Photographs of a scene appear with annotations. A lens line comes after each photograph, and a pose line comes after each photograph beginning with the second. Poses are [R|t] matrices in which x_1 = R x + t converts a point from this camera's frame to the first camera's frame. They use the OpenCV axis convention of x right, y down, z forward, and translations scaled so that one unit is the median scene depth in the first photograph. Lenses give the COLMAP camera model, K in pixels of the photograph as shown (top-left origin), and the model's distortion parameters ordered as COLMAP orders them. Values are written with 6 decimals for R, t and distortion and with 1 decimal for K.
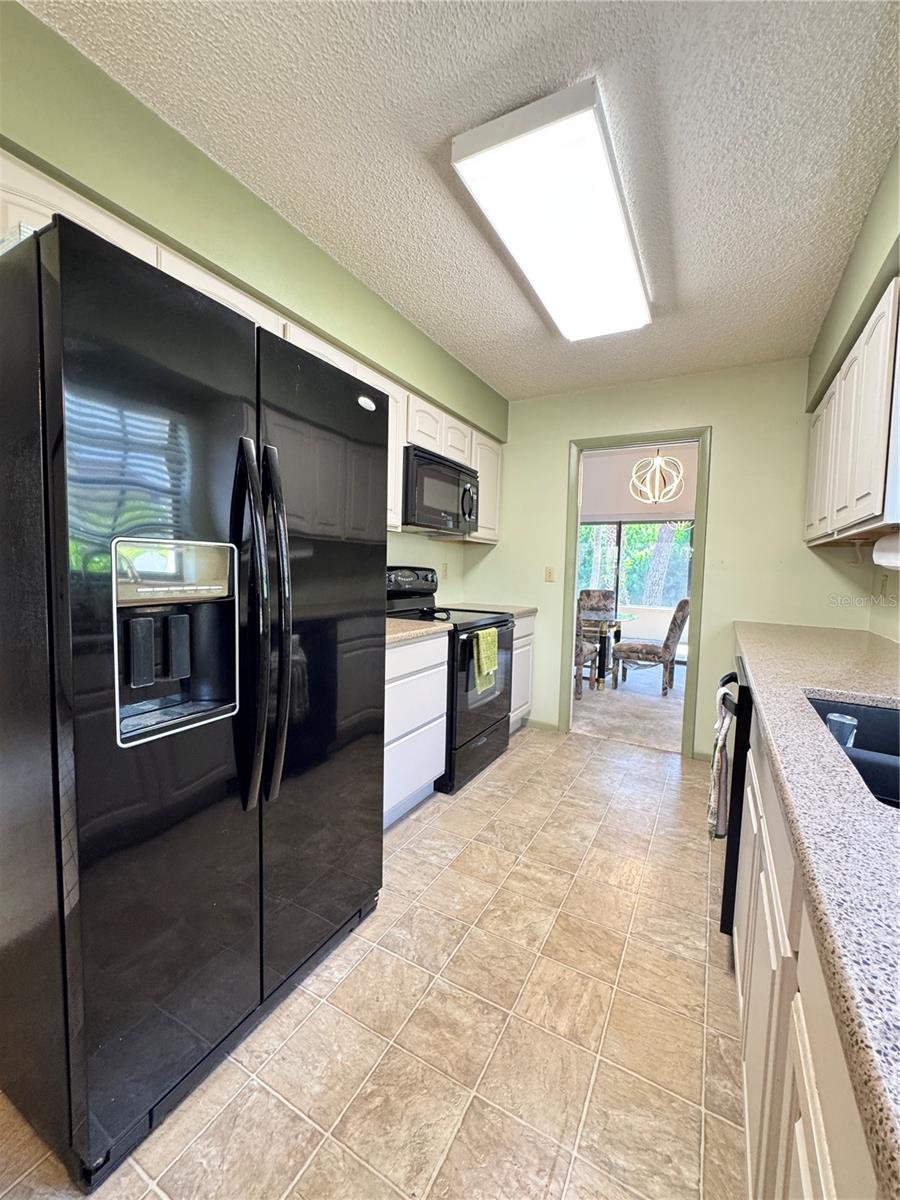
lens RADIAL K [[481.1, 0, 450.0], [0, 481.1, 600.0], [0, 0, 1]] dist [-0.003256, 0.000250]
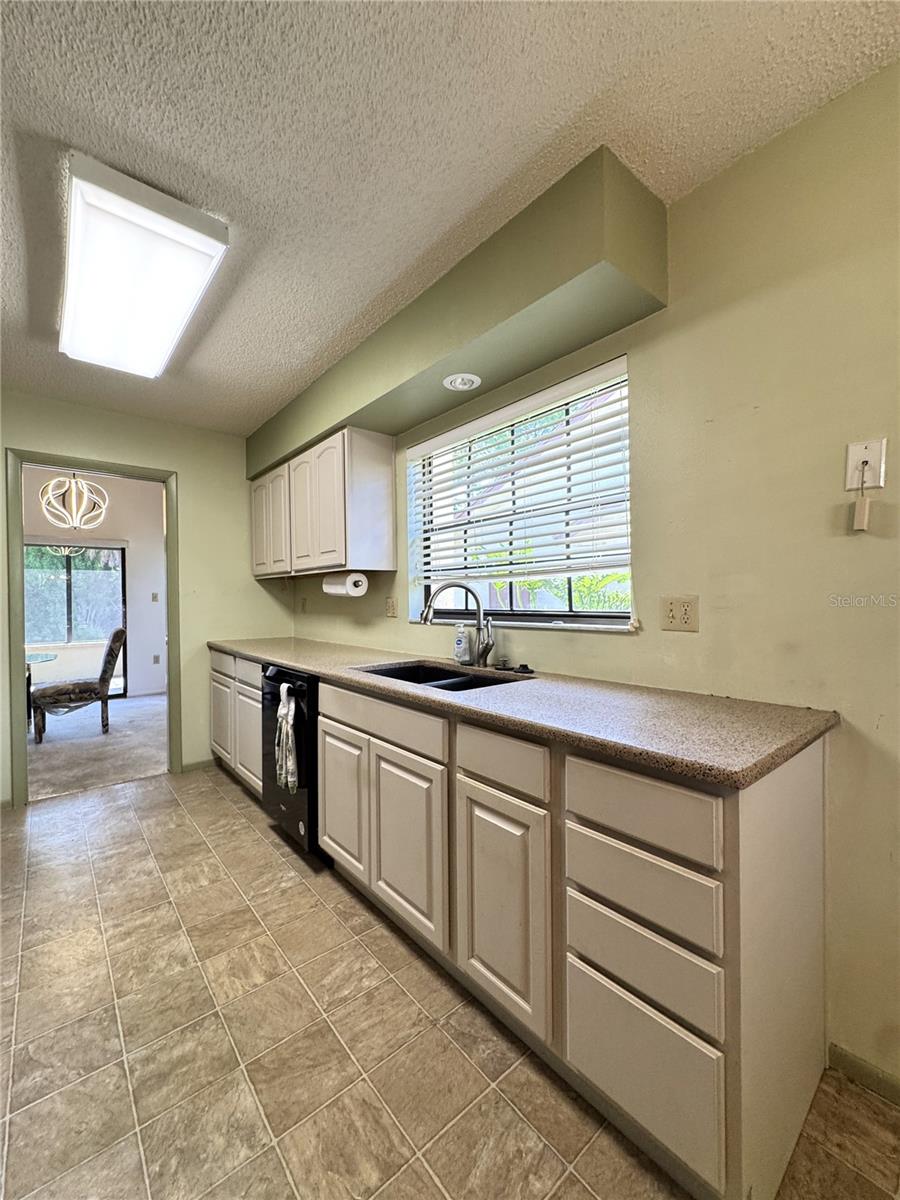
lens RADIAL K [[481.1, 0, 450.0], [0, 481.1, 600.0], [0, 0, 1]] dist [-0.003256, 0.000250]
pose [[0.354615, -0.031909, 0.934468, -0.318427], [0.083459, 0.996508, 0.002356, -0.011807], [-0.931280, 0.077154, 0.356040, 0.022319]]
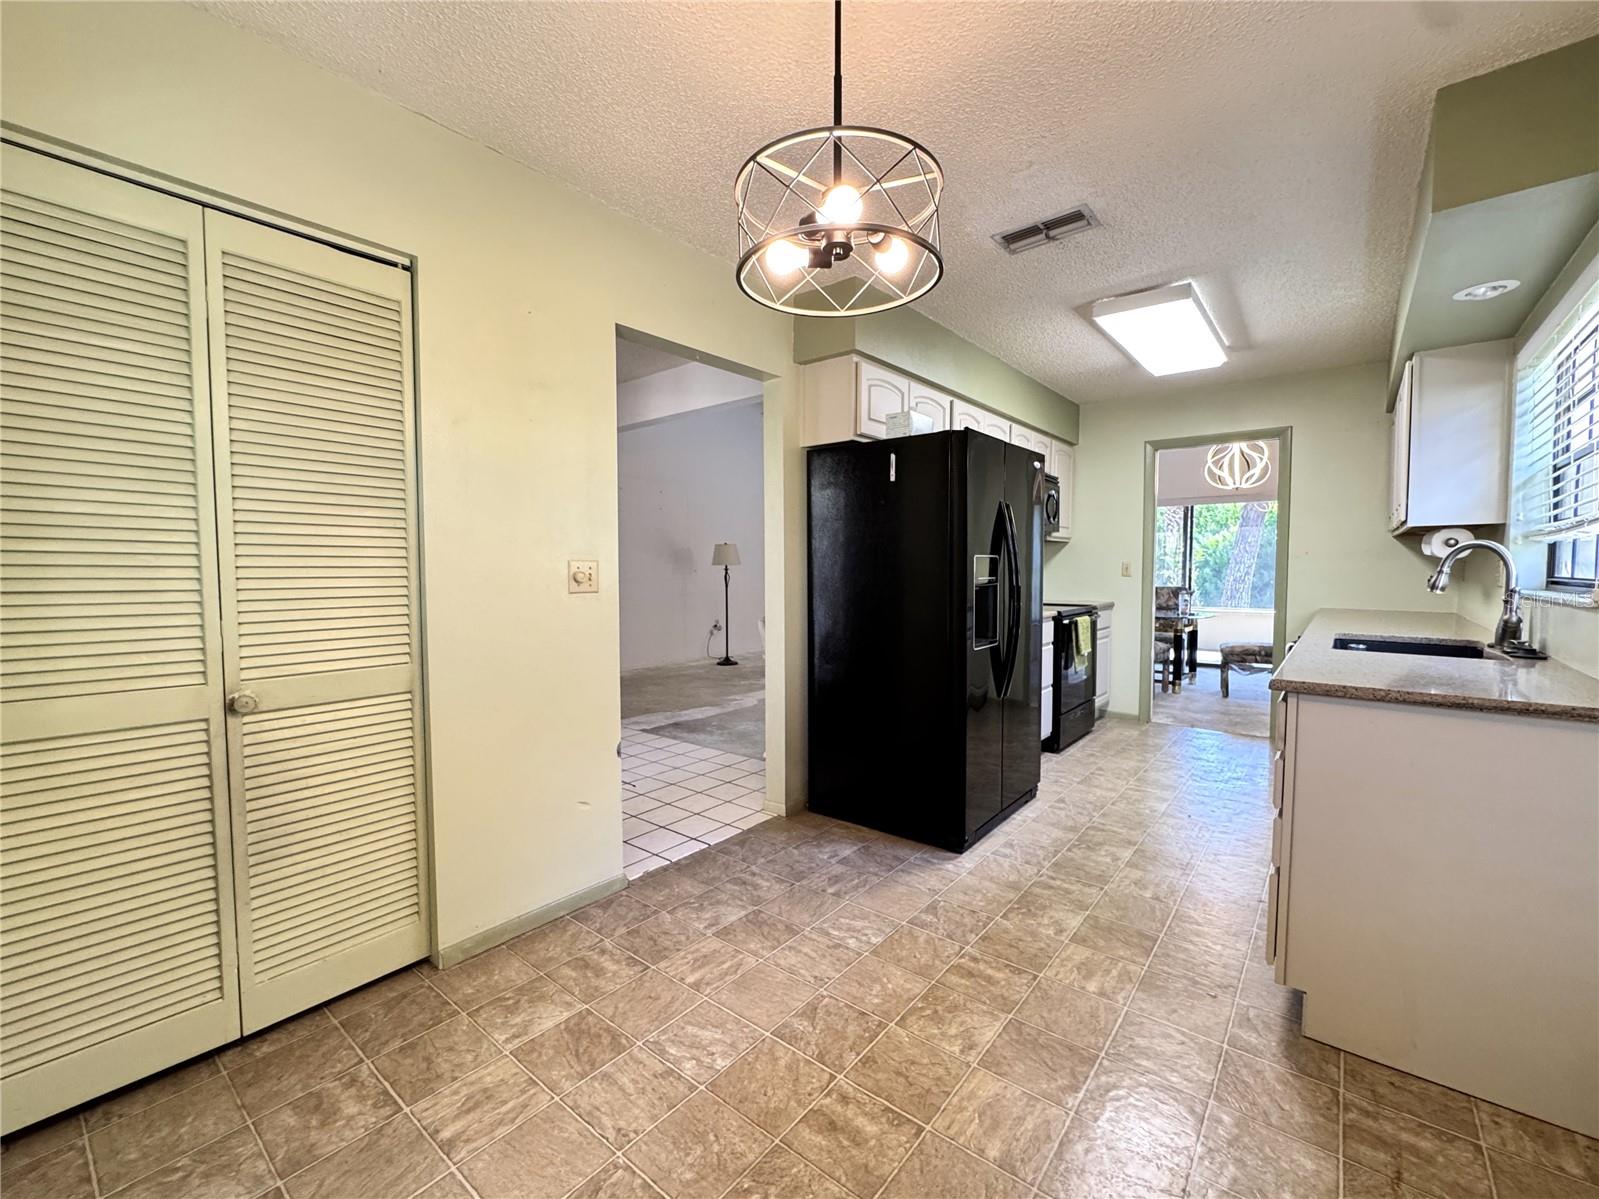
lens RADIAL K [[676.8, 0, 803.3], [0, 676.8, 603.0], [0, 0, 1]] dist [-0.000553, 0.000091]
pose [[0.985389, -0.018692, -0.169289, -0.302624], [0.015984, 0.999722, -0.017346, 0.043138], [0.169566, 0.014386, 0.985414, -0.721860]]
